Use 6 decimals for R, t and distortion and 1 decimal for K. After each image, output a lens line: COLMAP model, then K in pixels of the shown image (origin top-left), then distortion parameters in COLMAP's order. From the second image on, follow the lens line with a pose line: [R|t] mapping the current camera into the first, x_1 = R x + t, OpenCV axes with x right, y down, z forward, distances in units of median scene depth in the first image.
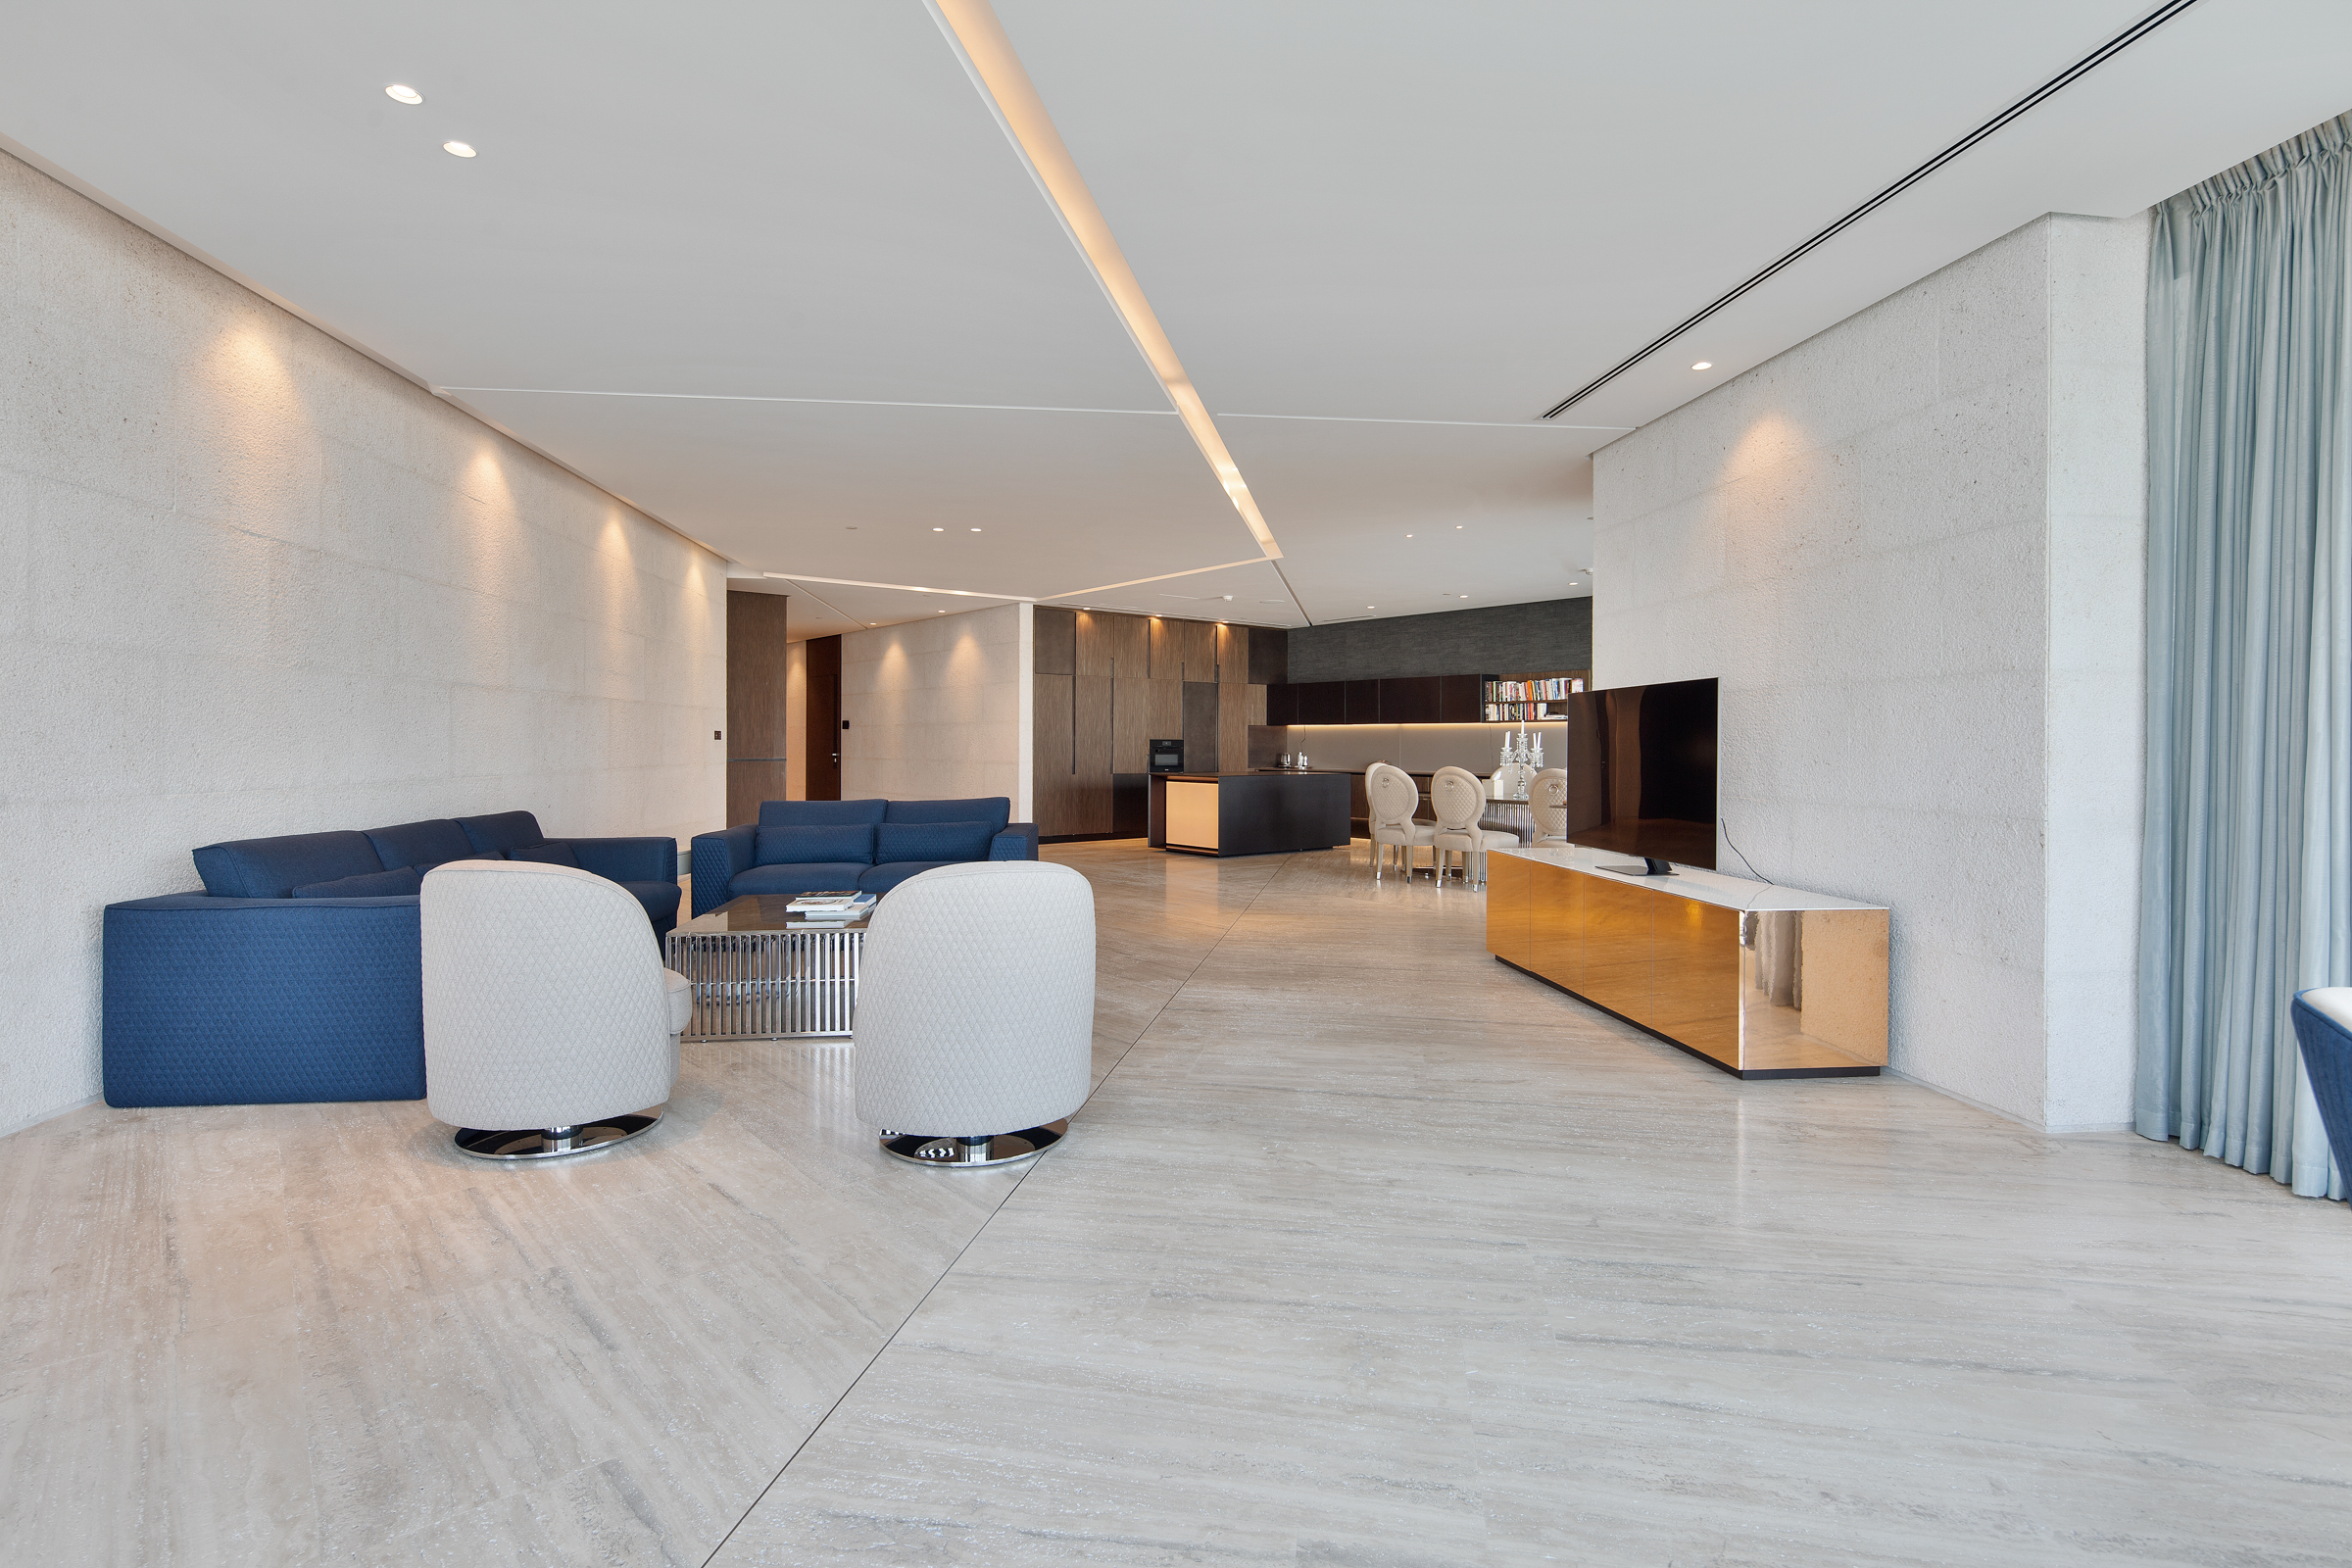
lens RADIAL K [[1135.6, 0, 1183.3], [0, 1135.6, 769.7], [0, 0, 1]] dist [-0.000480, -0.000055]
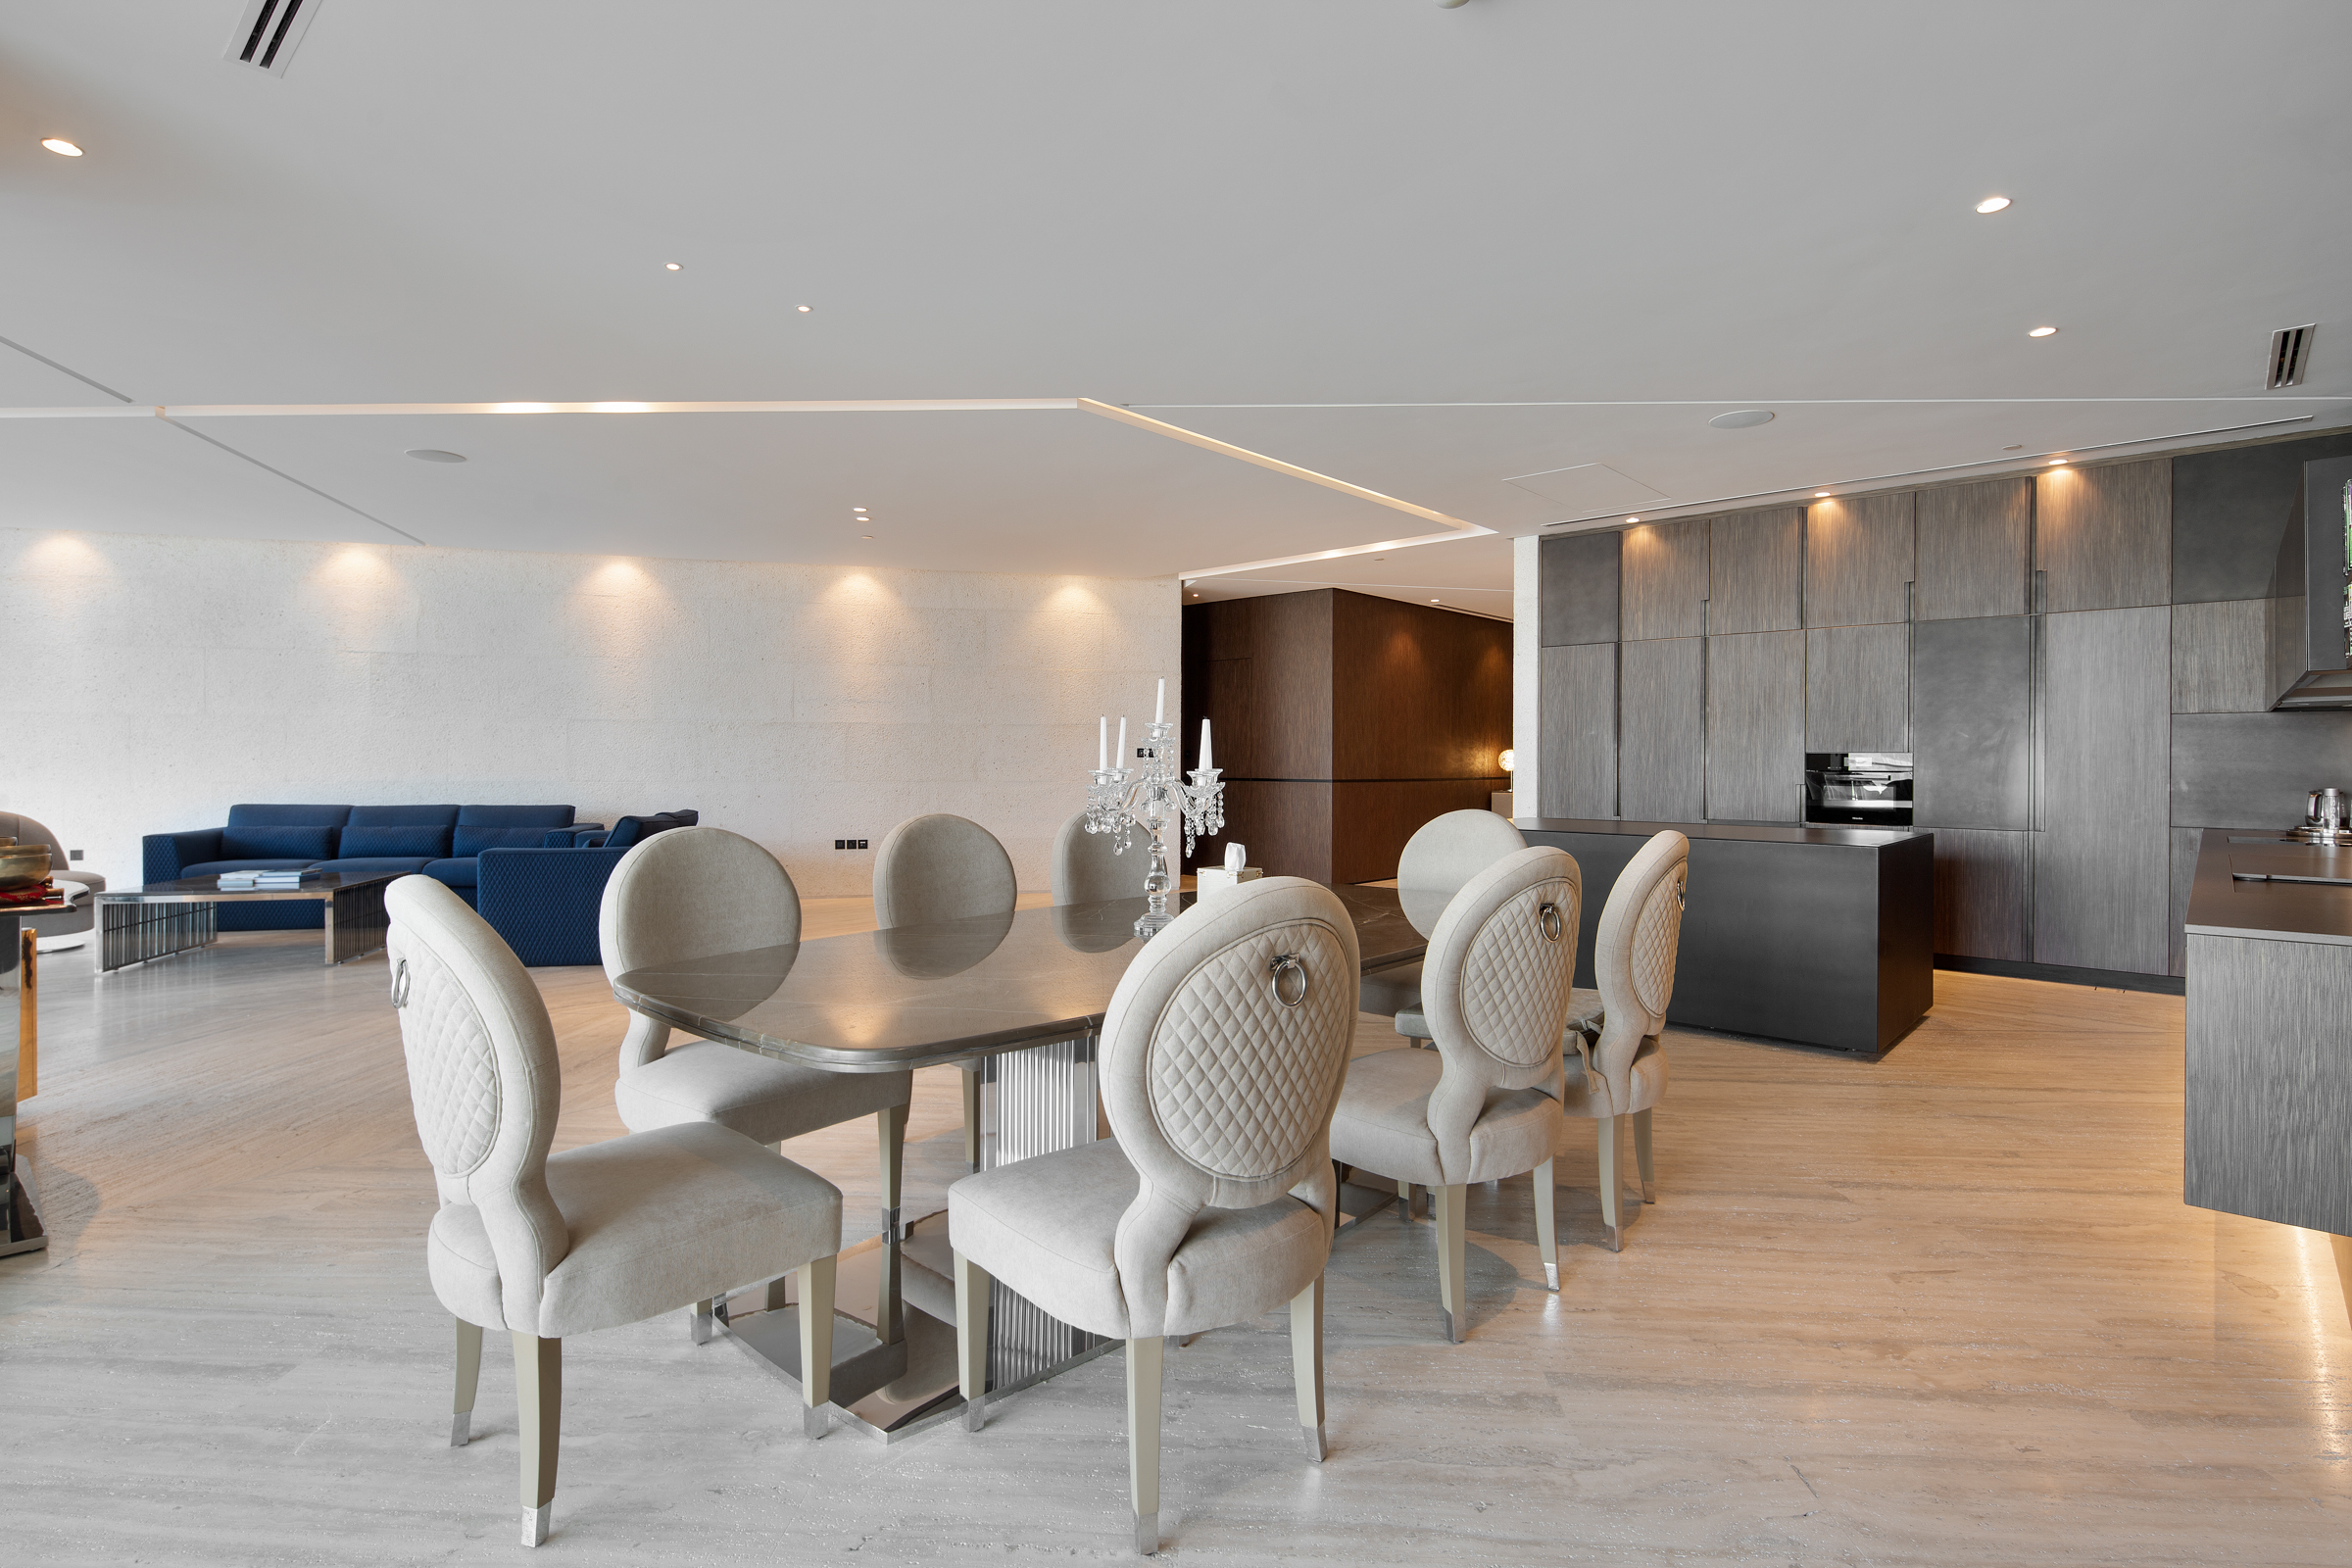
lens RADIAL K [[1135.6, 0, 1183.3], [0, 1135.6, 769.7], [0, 0, 1]] dist [-0.000480, -0.000055]
pose [[0.145739, 0.000969, -0.989323, 0.423883], [-0.024032, 0.999708, -0.002561, -0.011815], [0.989031, 0.024149, 0.145720, 0.682051]]
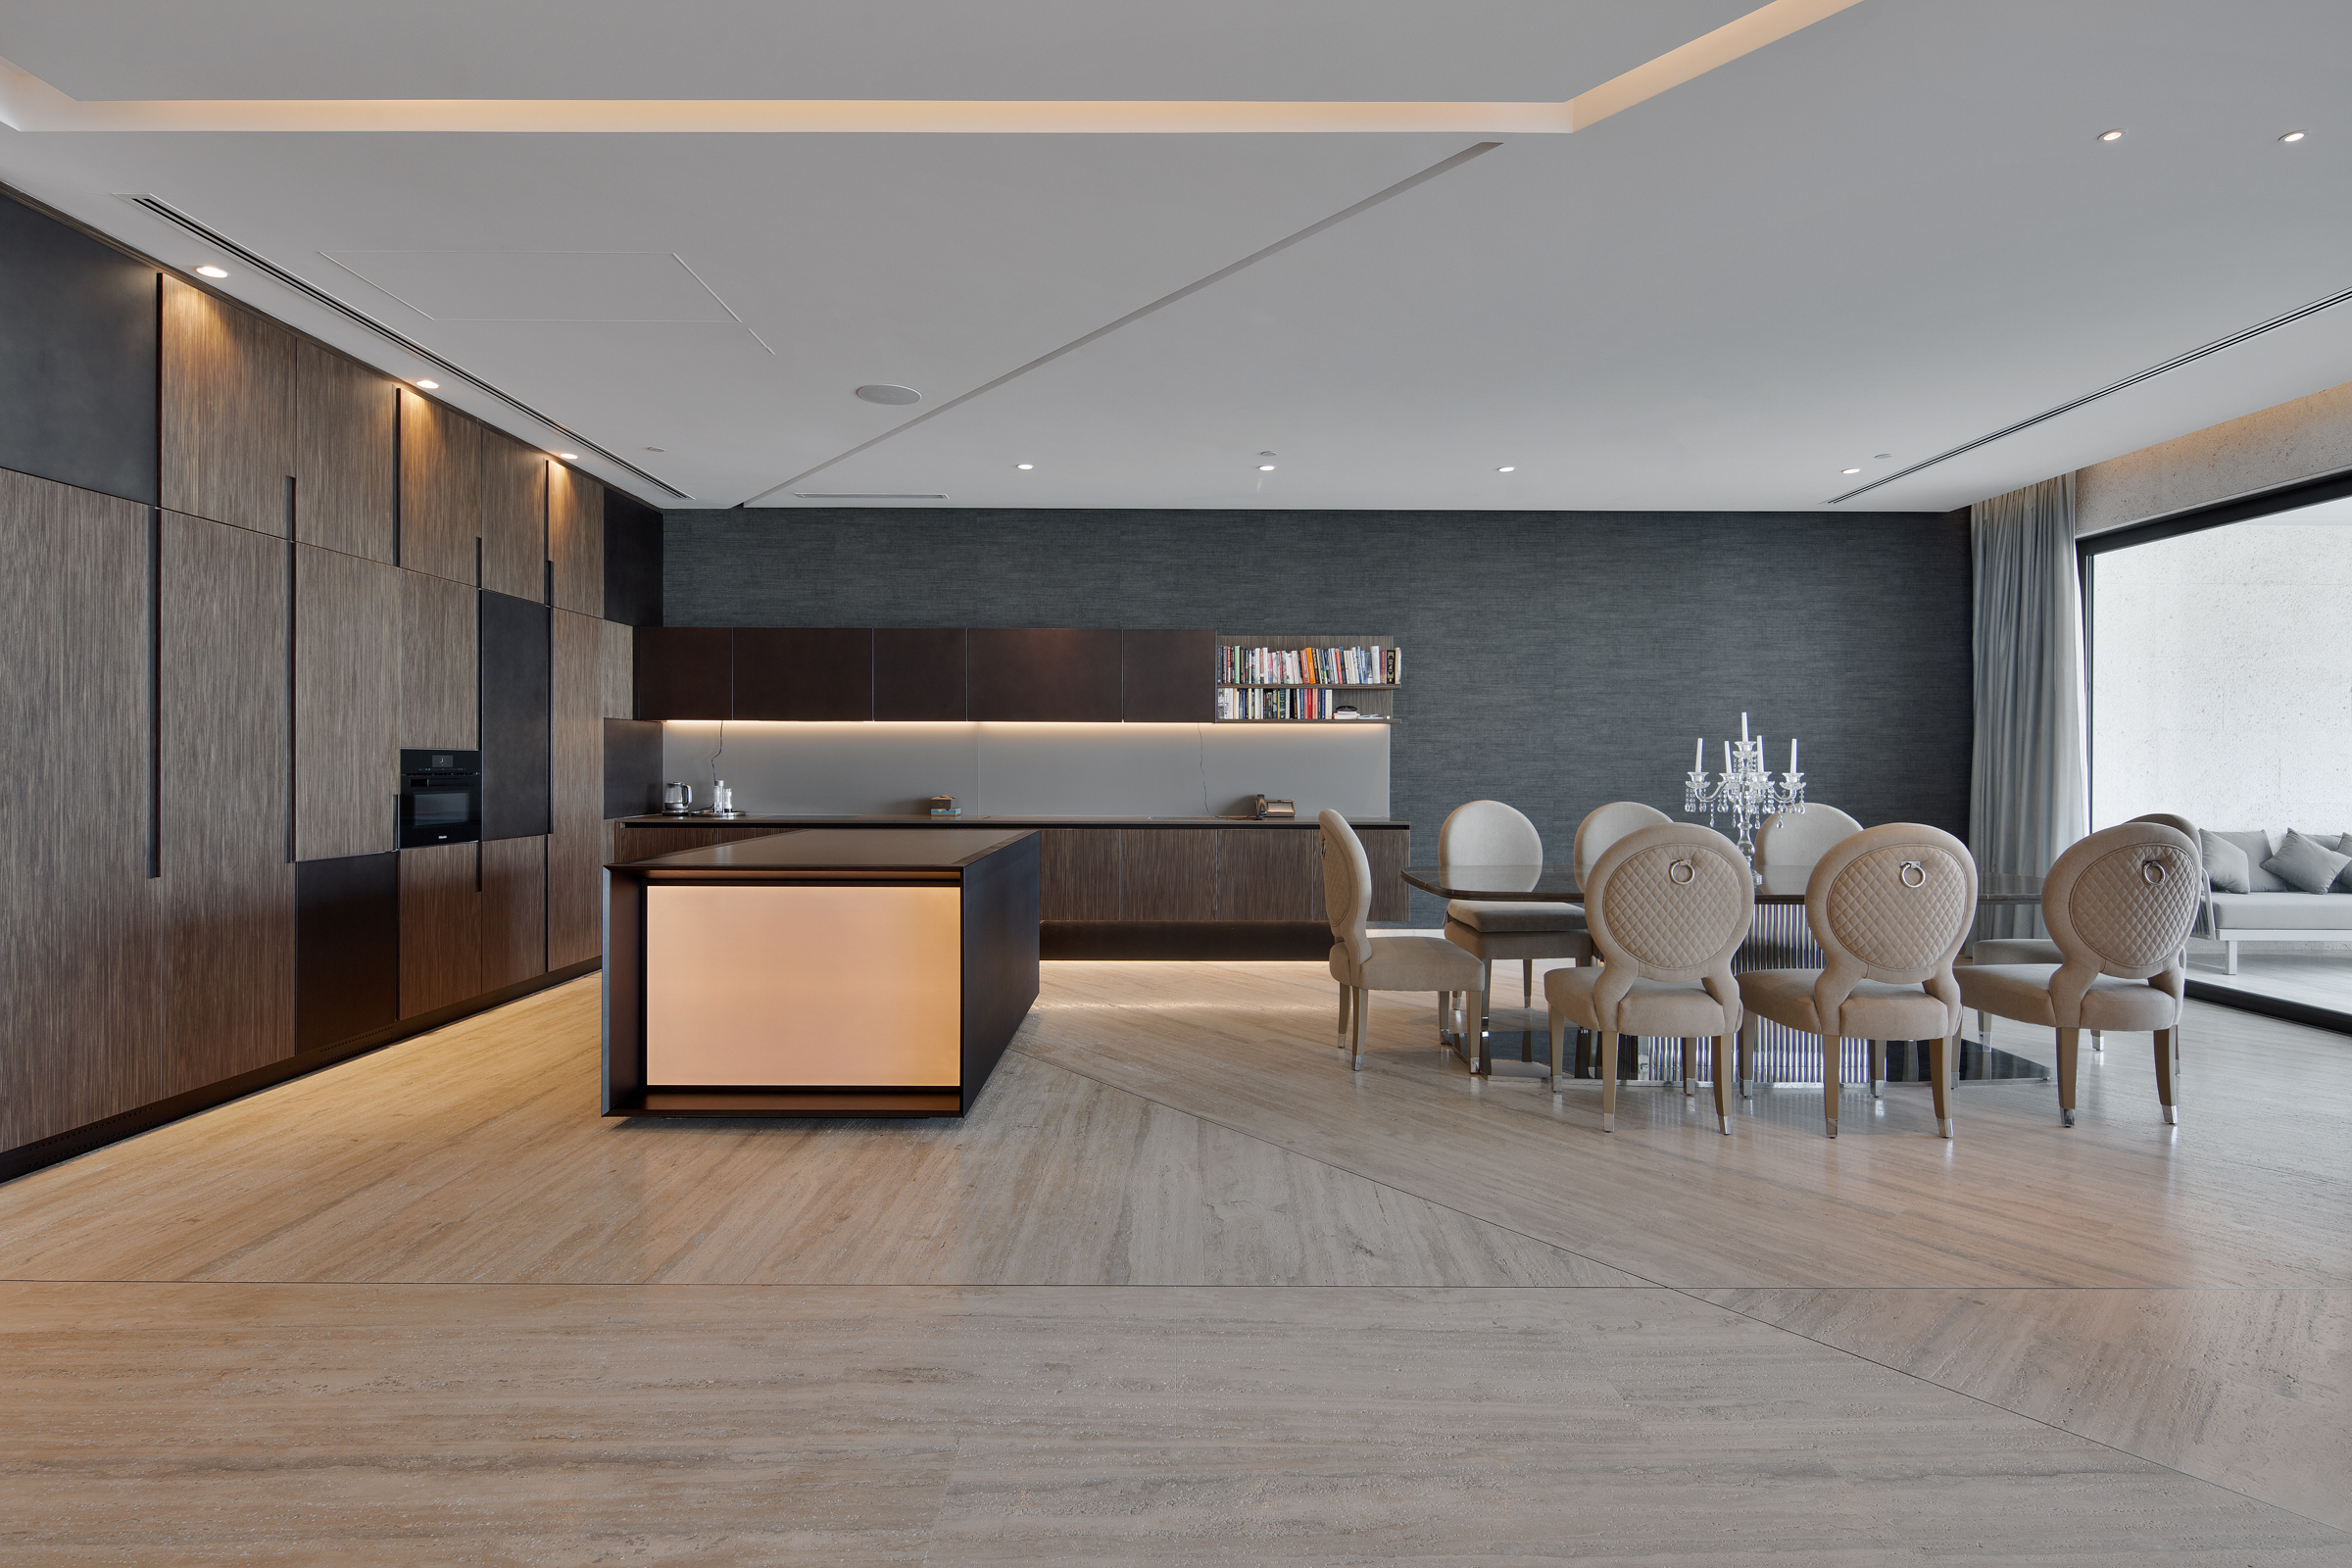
lens RADIAL K [[1135.6, 0, 1183.3], [0, 1135.6, 769.7], [0, 0, 1]] dist [-0.000480, -0.000055]
pose [[0.637163, -0.004897, 0.770714, -0.142906], [0.015814, 0.999852, -0.006721, -0.015004], [-0.770567, 0.016470, 0.637146, 0.627384]]
